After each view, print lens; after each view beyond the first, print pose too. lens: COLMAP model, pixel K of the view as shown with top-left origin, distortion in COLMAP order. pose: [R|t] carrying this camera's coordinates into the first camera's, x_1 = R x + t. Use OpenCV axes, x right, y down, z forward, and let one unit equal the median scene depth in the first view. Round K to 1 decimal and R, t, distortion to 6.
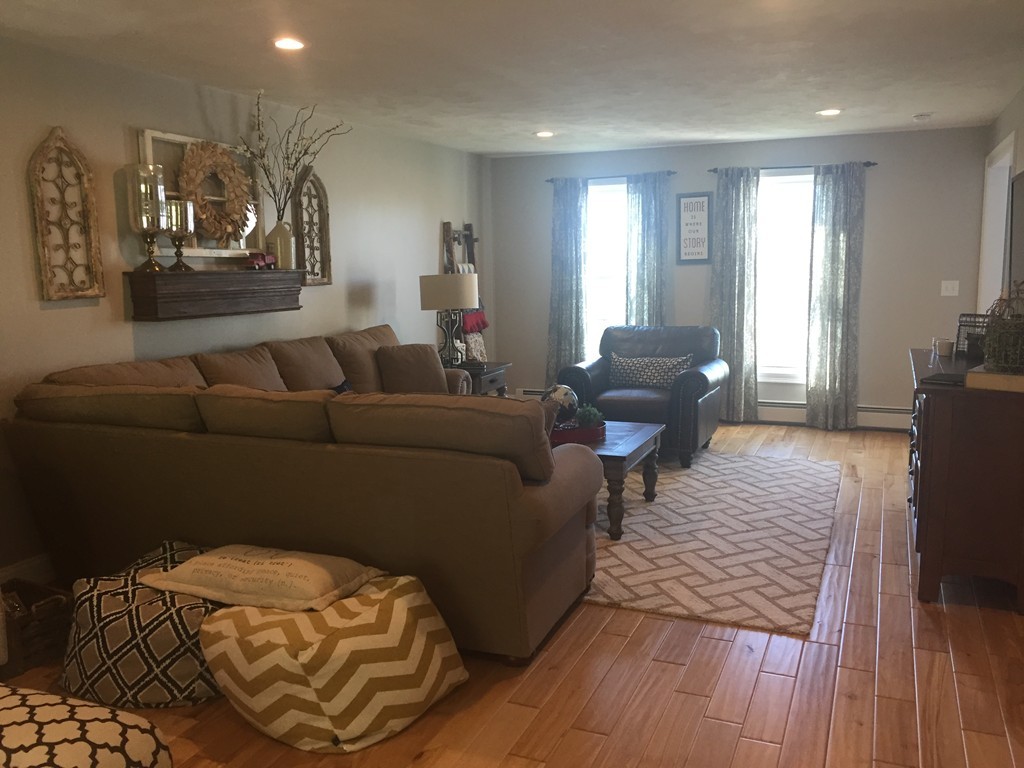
lens RADIAL K [[875.1, 0, 512.8], [0, 875.1, 382.3], [0, 0, 1]] dist [0.080619, -0.099754]
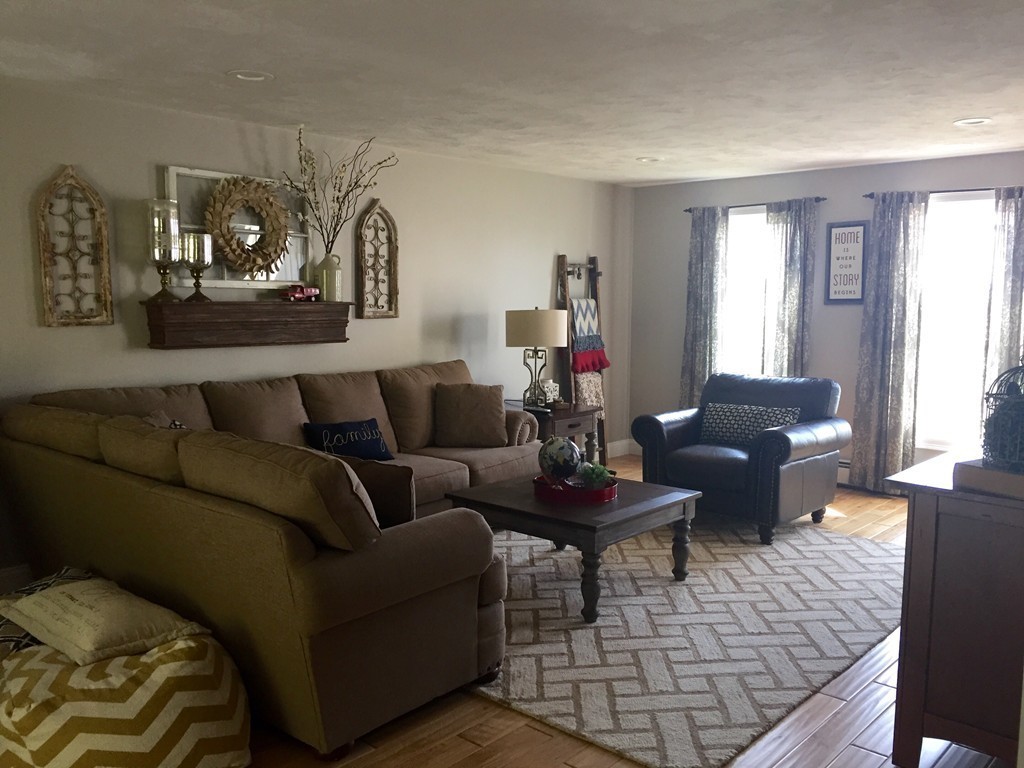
lens RADIAL K [[875.1, 0, 514.6], [0, 875.1, 382.2], [0, 0, 1]] dist [0.080619, -0.099754]
pose [[0.945094, 0.051435, -0.322726, 0.283474], [-0.063004, 0.997688, -0.025497, -0.026092], [0.320668, 0.044430, 0.946149, 0.134309]]
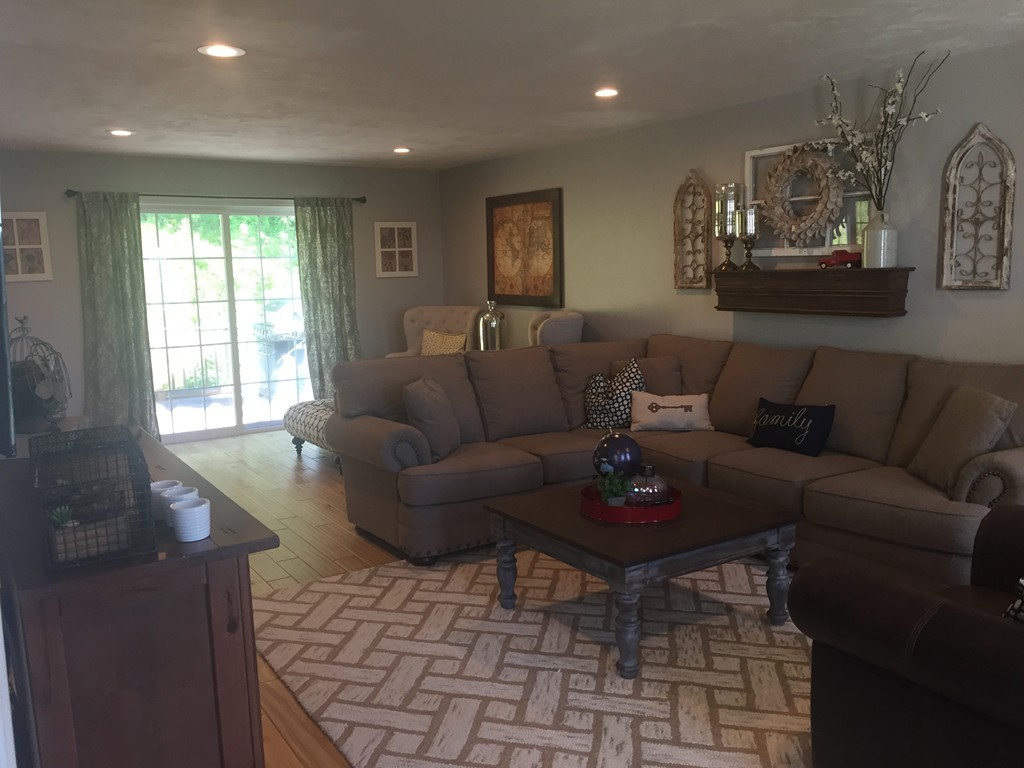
lens RADIAL K [[875.1, 0, 508.7], [0, 875.1, 383.0], [0, 0, 1]] dist [0.080619, -0.099754]
pose [[-0.572774, 0.131867, -0.809037, 0.688478], [-0.085389, 0.972008, 0.218883, -0.189216], [0.815253, 0.194453, -0.545481, 1.278797]]
